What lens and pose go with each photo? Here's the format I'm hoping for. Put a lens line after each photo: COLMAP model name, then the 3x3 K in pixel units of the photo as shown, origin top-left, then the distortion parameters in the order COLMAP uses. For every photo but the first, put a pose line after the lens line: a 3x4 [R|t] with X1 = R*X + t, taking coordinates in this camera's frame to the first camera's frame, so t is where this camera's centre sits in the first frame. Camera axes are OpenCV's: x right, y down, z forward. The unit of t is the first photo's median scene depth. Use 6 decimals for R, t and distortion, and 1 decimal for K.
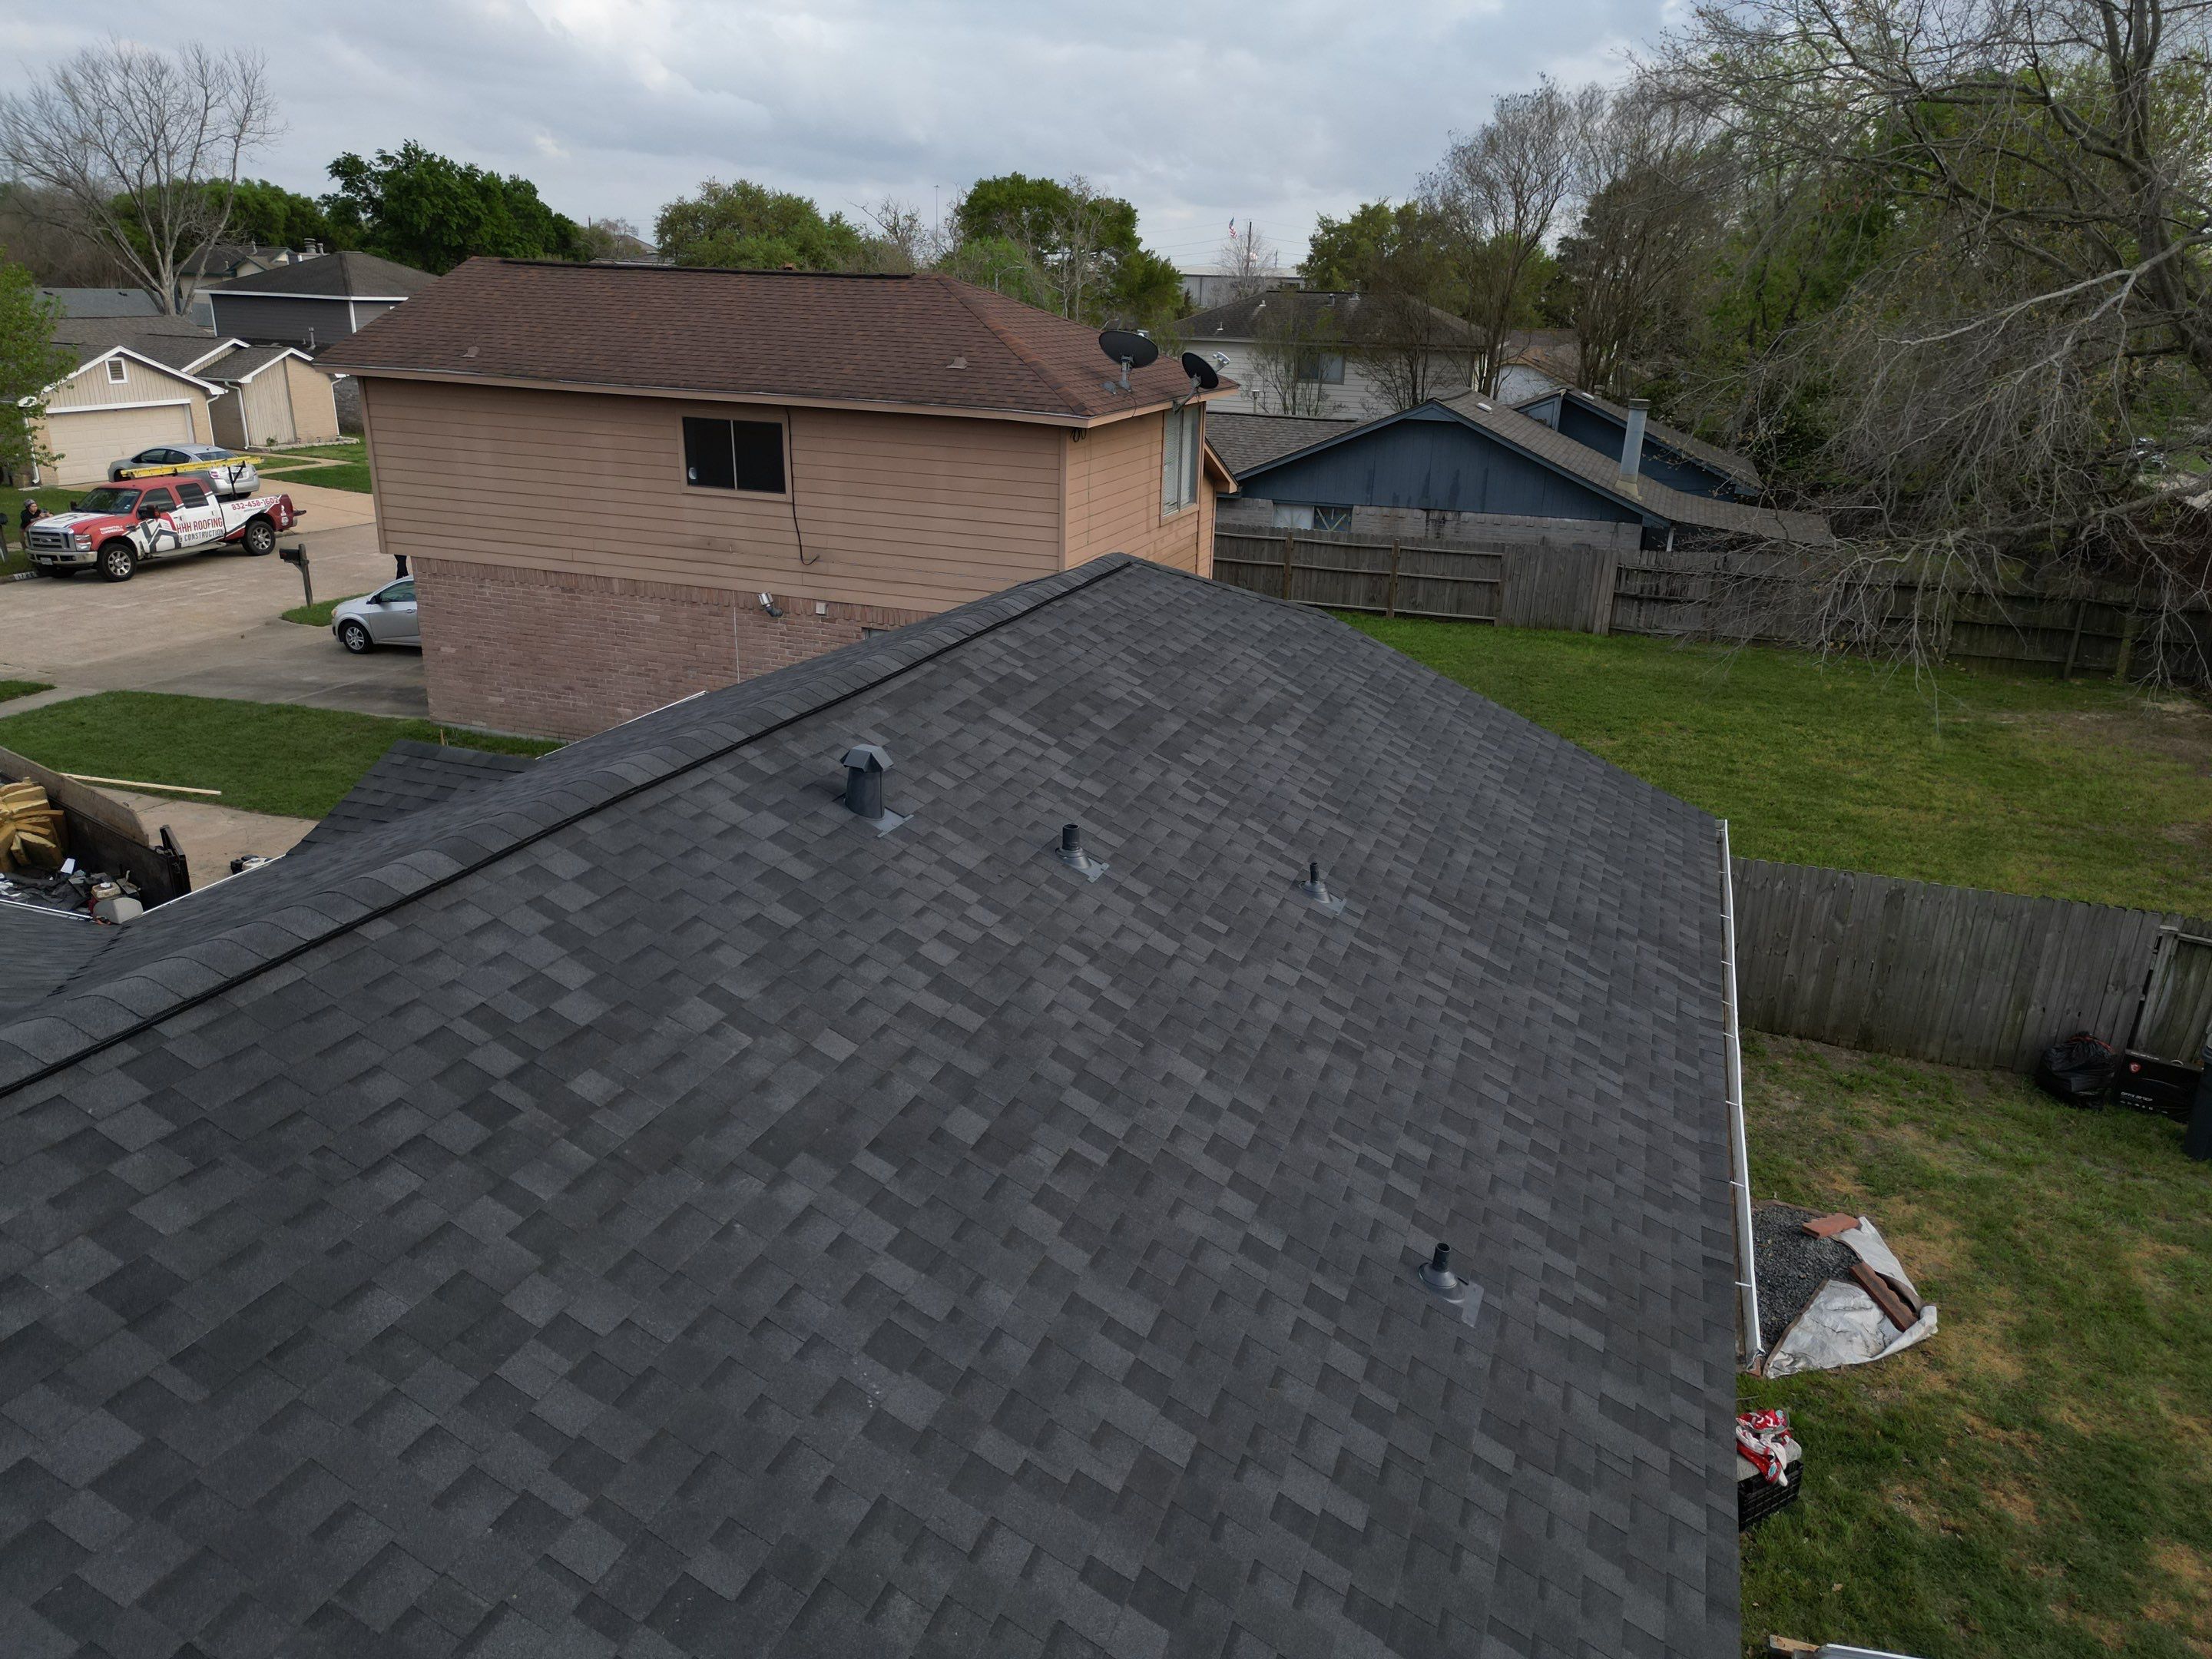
lens RADIAL K [[1548.1, 0, 1113.3], [0, 1548.1, 828.2], [0, 0, 1]] dist [0.069363, -0.065133]
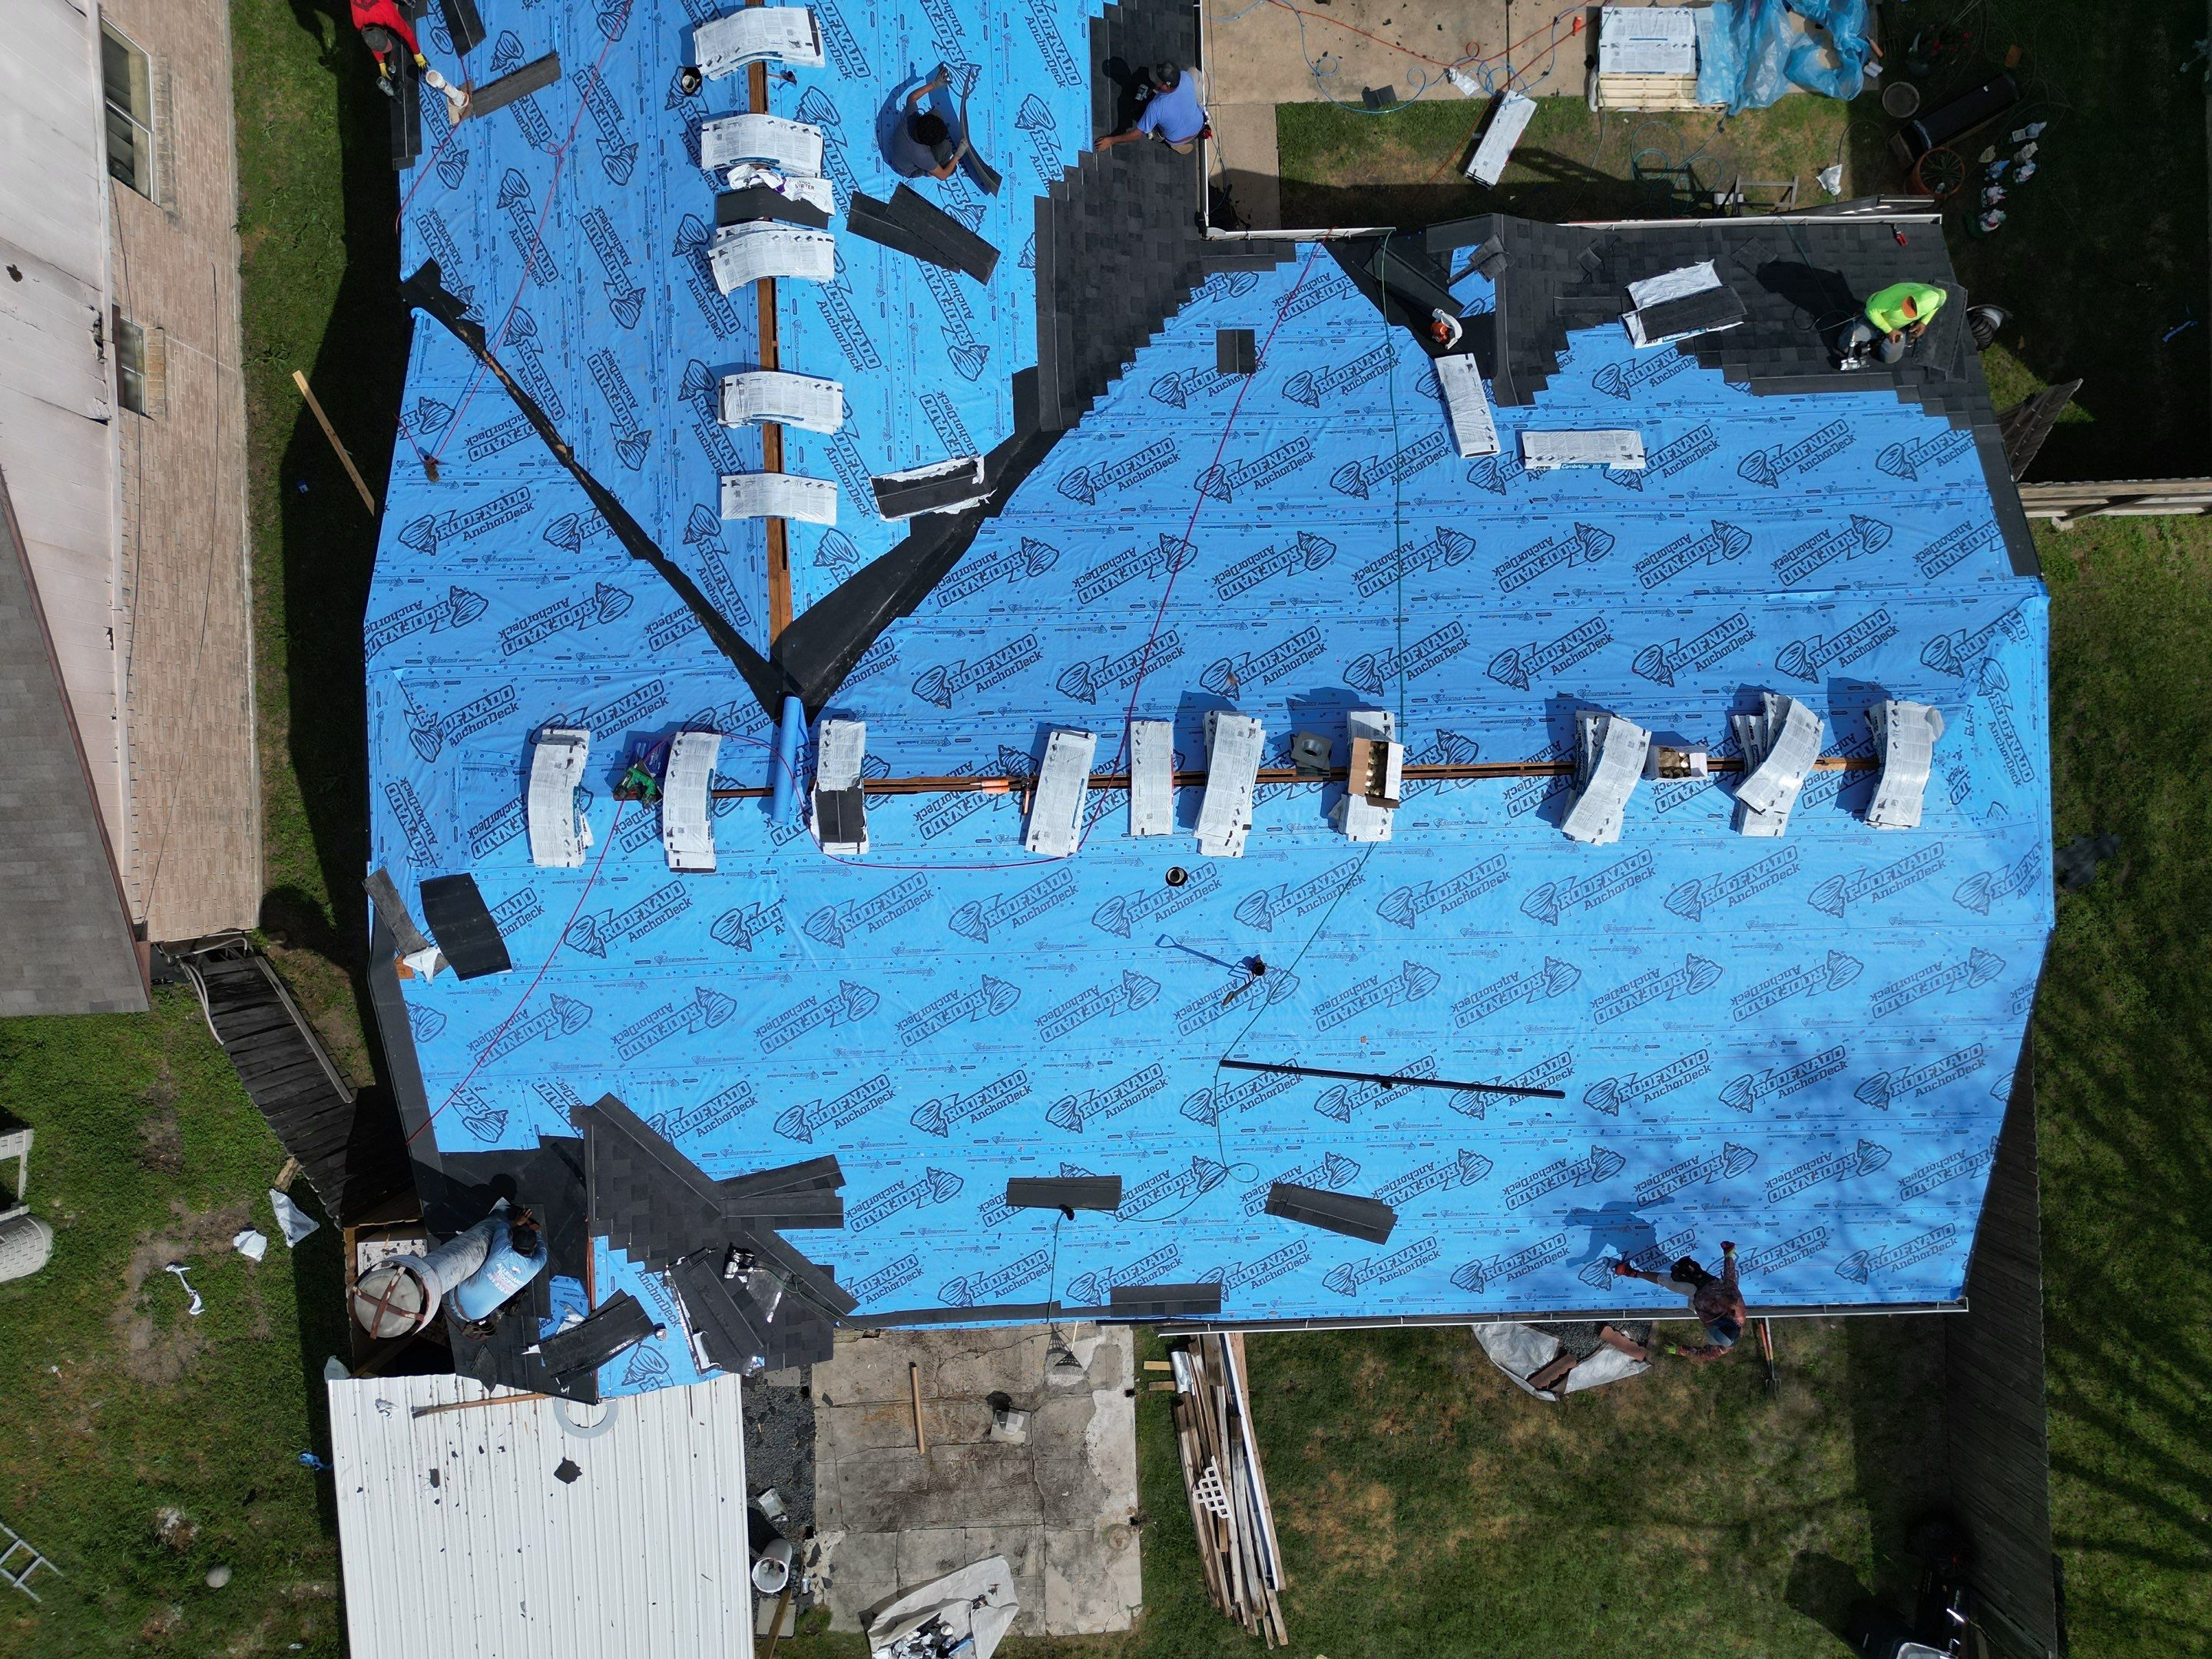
lens RADIAL K [[1548.1, 0, 1112.4], [0, 1548.1, 825.5], [0, 0, 1]] dist [0.069363, -0.065133]
pose [[0.358701, 0.933364, -0.012843, -0.183631], [-0.325984, 0.138147, 0.935227, -1.331330], [0.874682, -0.331280, 0.353816, 0.308947]]
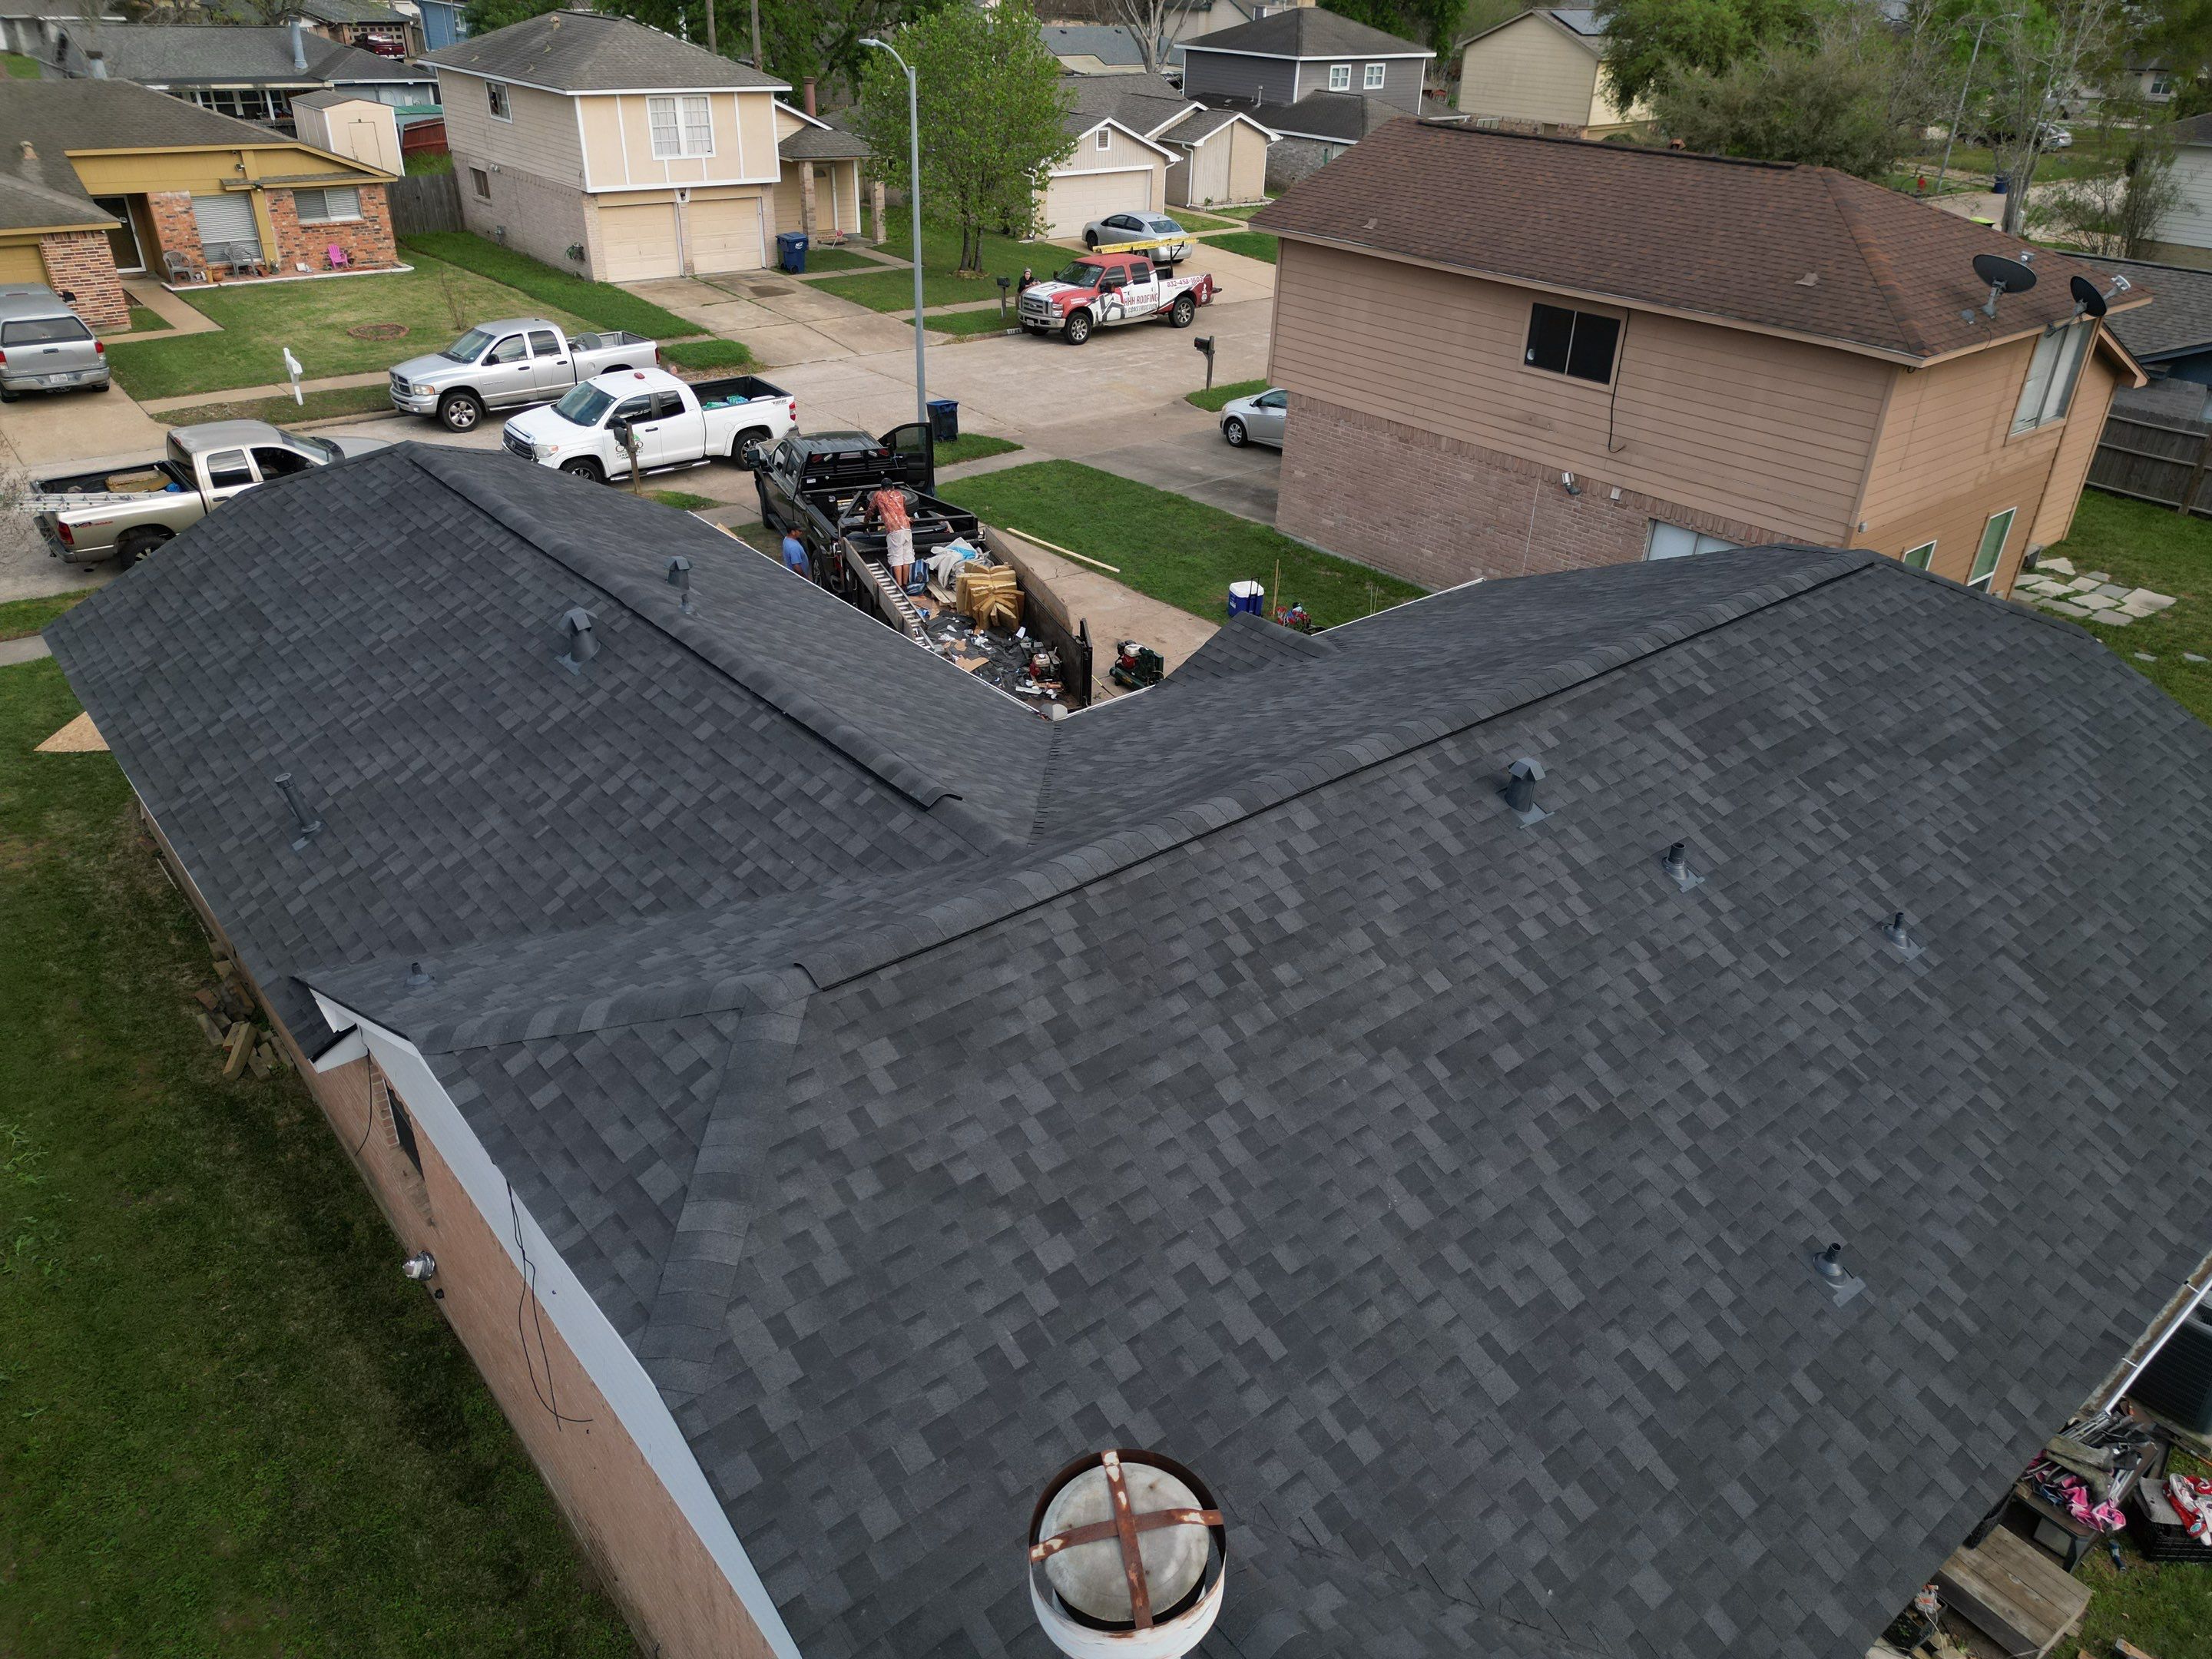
lens RADIAL K [[1548.1, 0, 1112.7], [0, 1548.1, 825.7], [0, 0, 1]] dist [0.069363, -0.065133]
pose [[0.858253, 0.249187, -0.448673, 0.133508], [-0.174432, 0.963807, 0.201619, -0.177864], [0.482675, -0.094778, 0.870656, -0.330272]]
